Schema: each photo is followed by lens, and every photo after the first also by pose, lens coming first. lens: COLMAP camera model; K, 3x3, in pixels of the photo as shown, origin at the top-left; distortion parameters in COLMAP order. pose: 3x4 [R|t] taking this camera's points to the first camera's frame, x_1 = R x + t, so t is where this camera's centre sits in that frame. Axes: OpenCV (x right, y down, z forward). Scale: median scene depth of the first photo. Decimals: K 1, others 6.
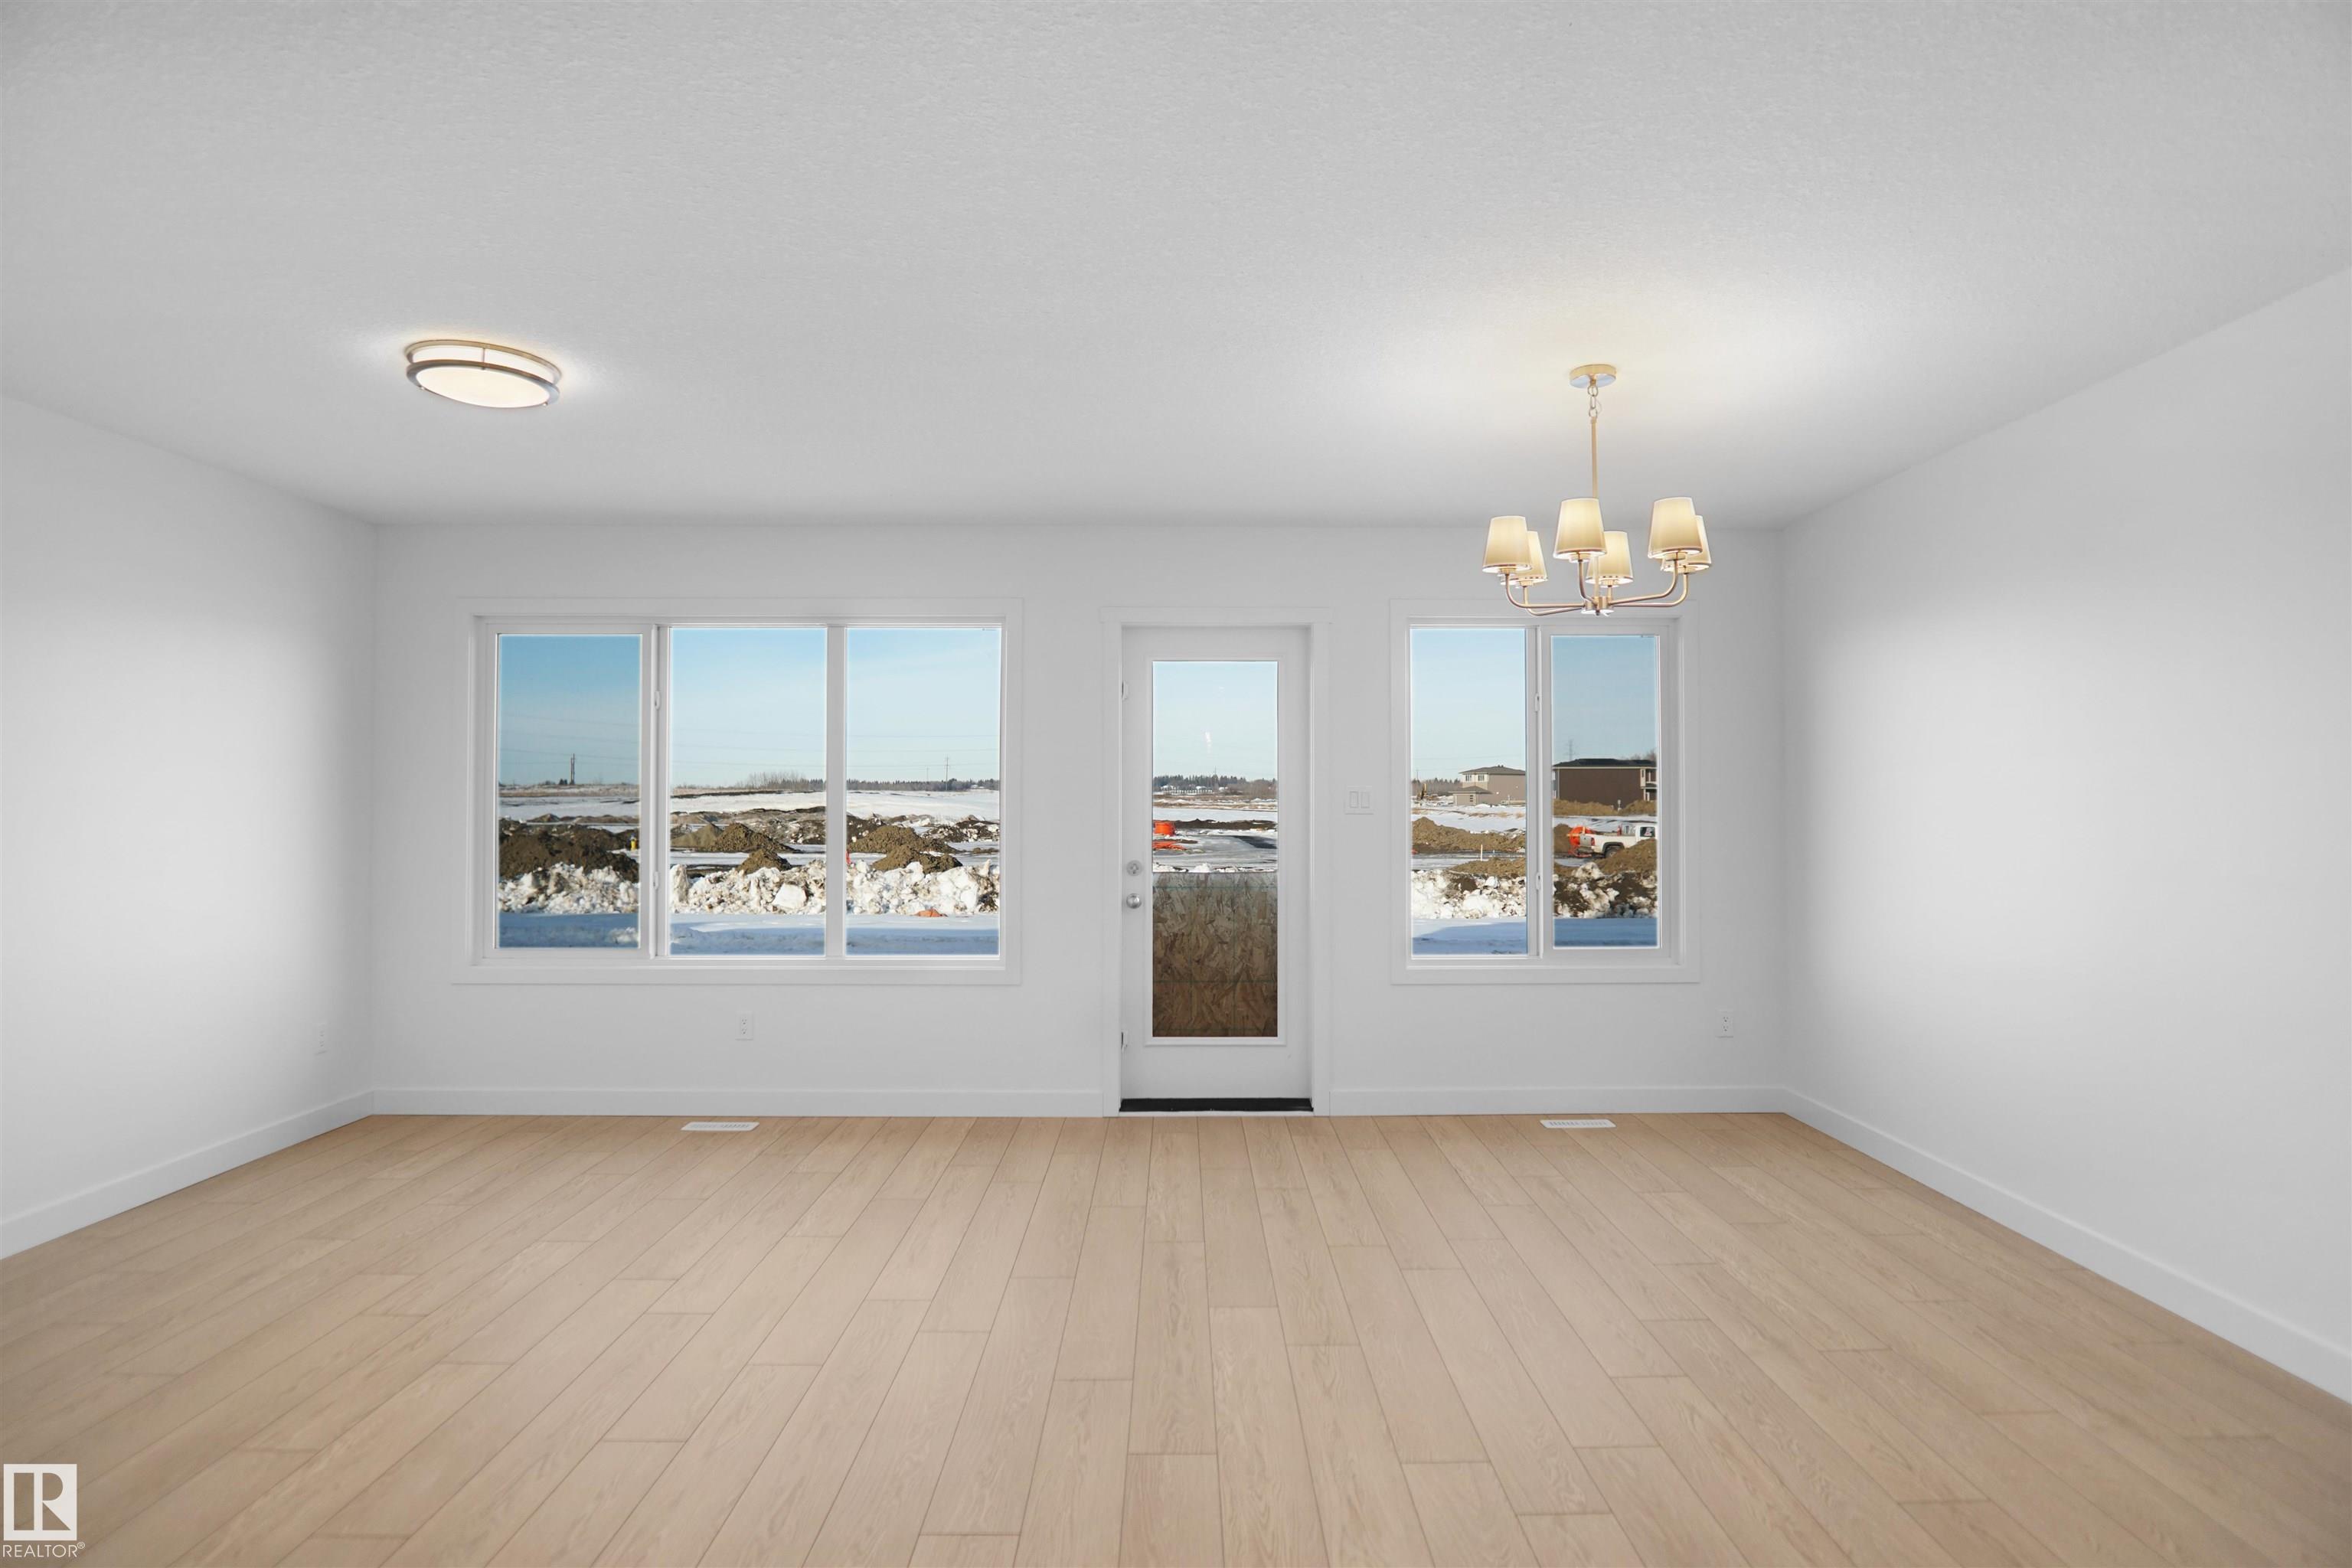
lens RADIAL K [[1280.1, 0, 1185.4], [0, 1280.1, 787.7], [0, 0, 1]] dist [0.015820, 0.000813]
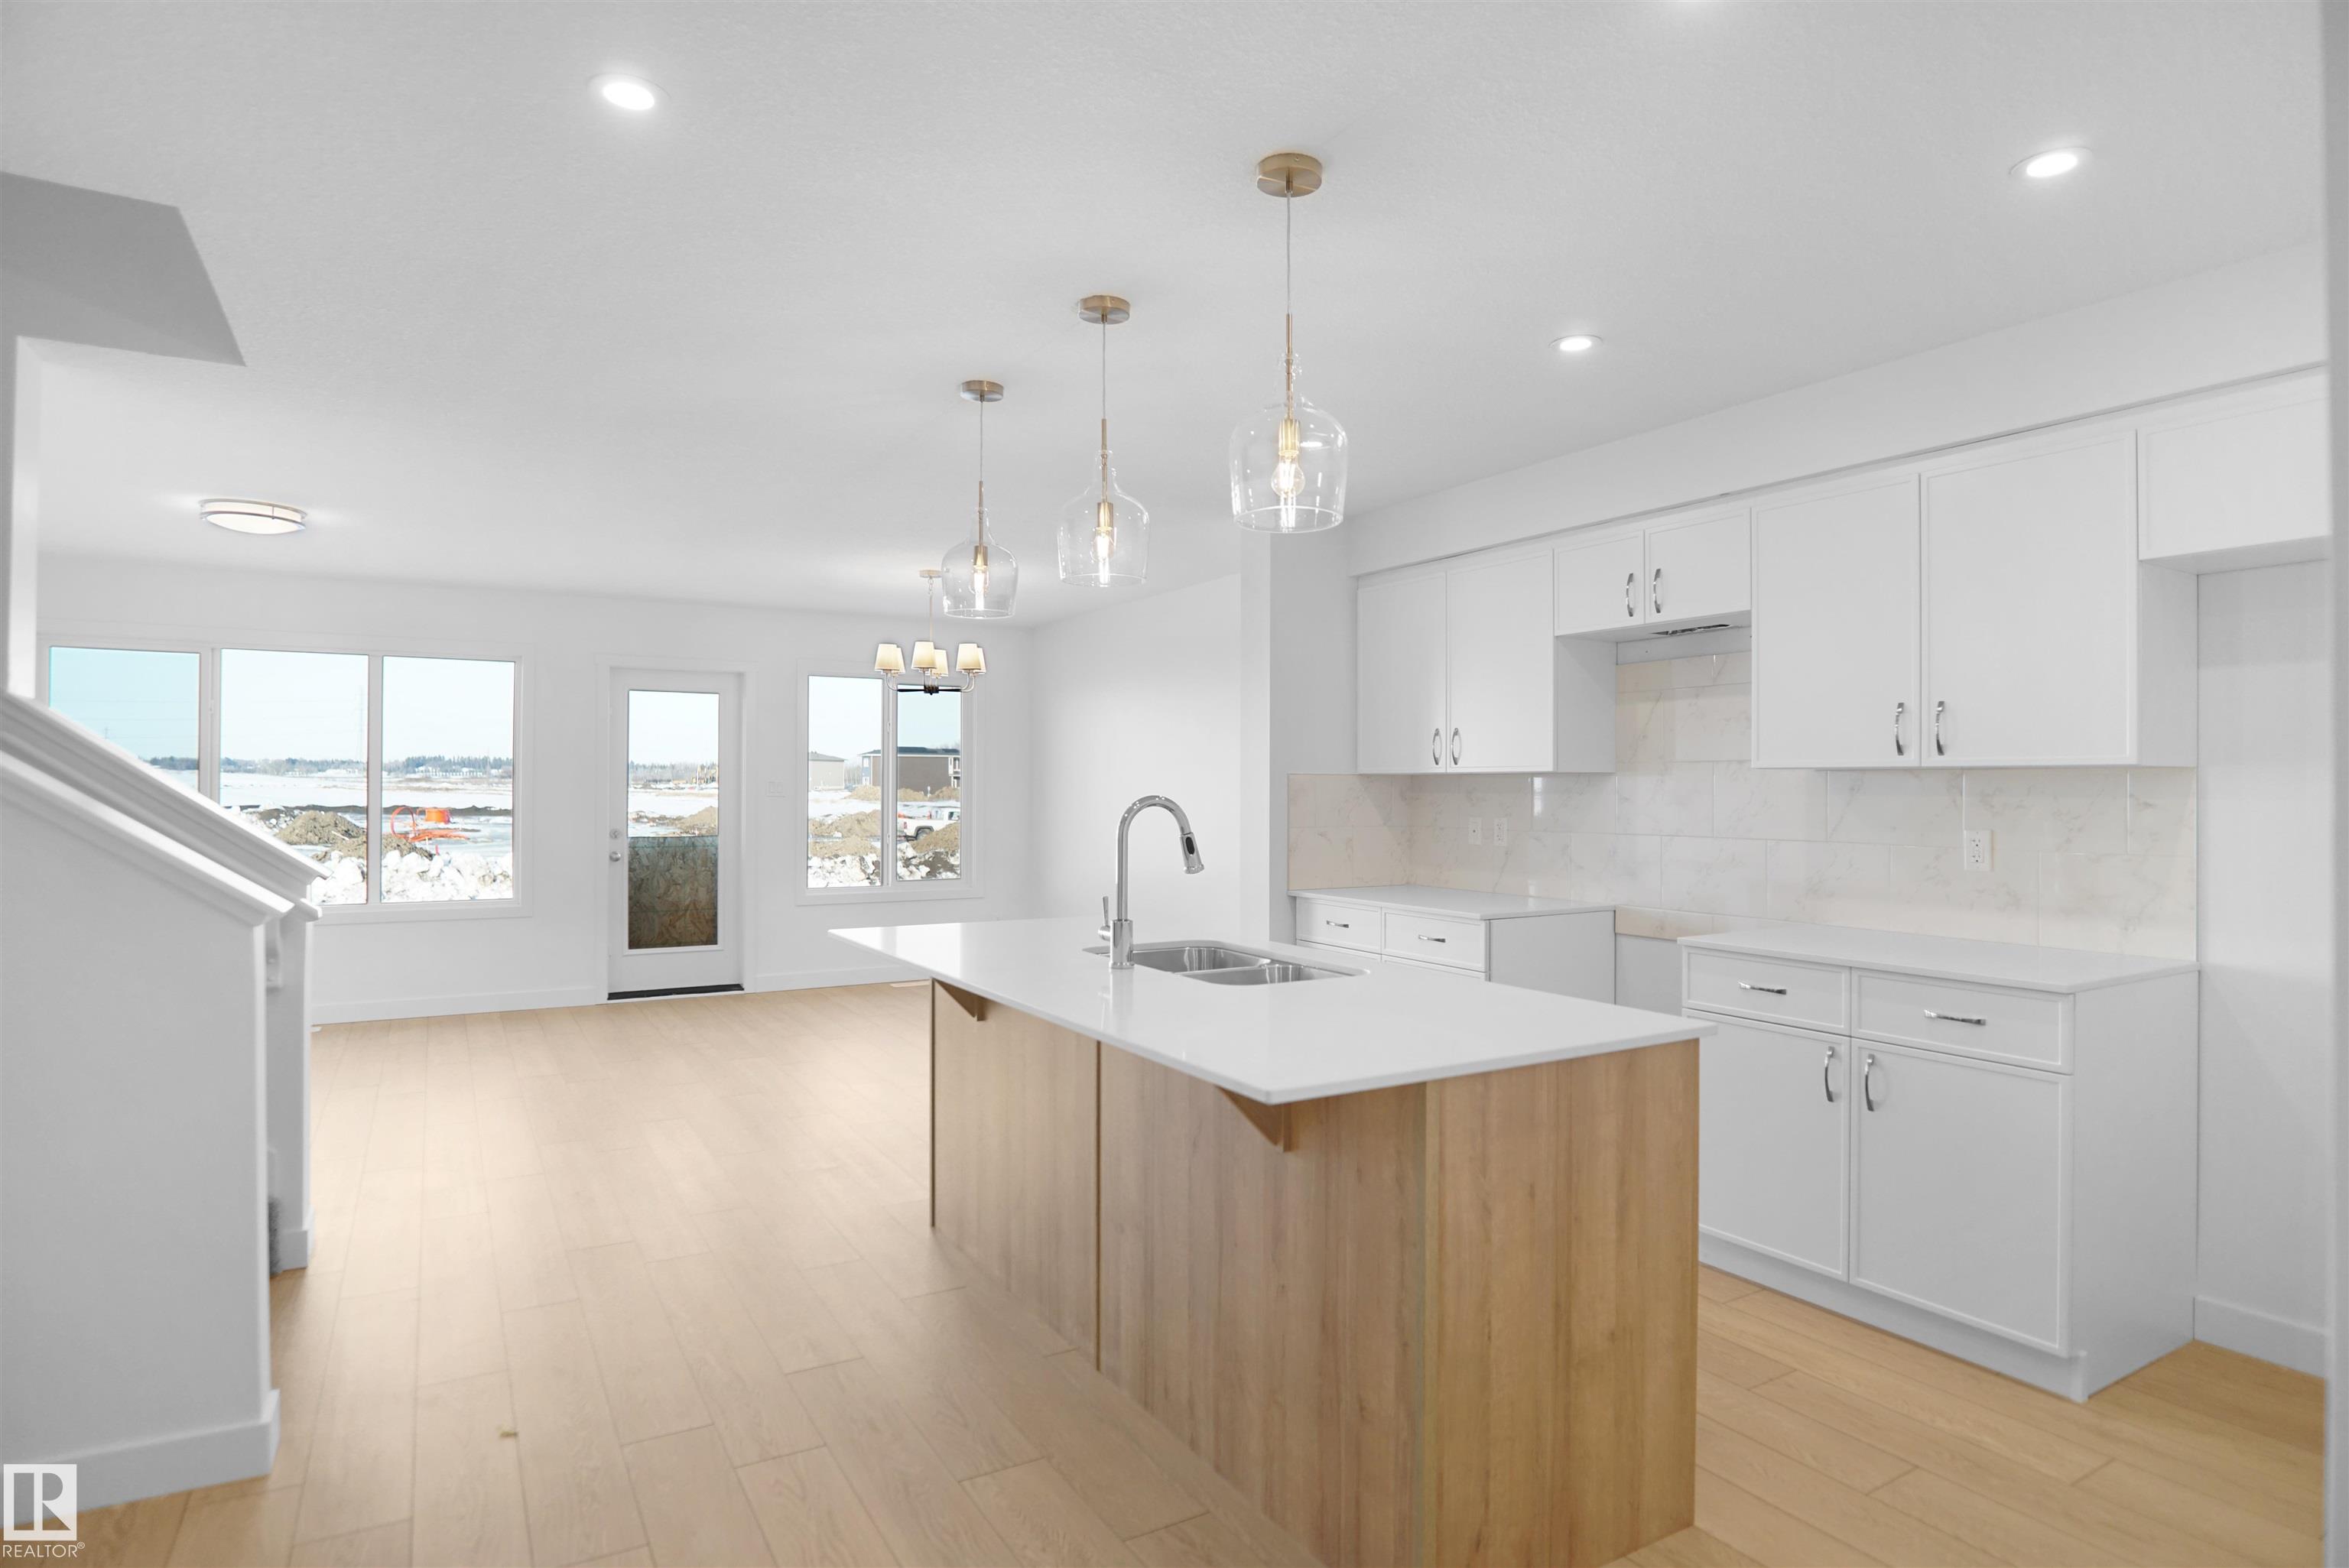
lens RADIAL K [[1278.4, 0, 1189.9], [0, 1278.4, 787.1], [0, 0, 1]] dist [0.015820, 0.000813]
pose [[0.864047, 0.003976, 0.503395, -0.200852], [-0.009272, 0.999925, 0.008018, -0.007560], [-0.503325, -0.011596, 0.864019, -0.558955]]
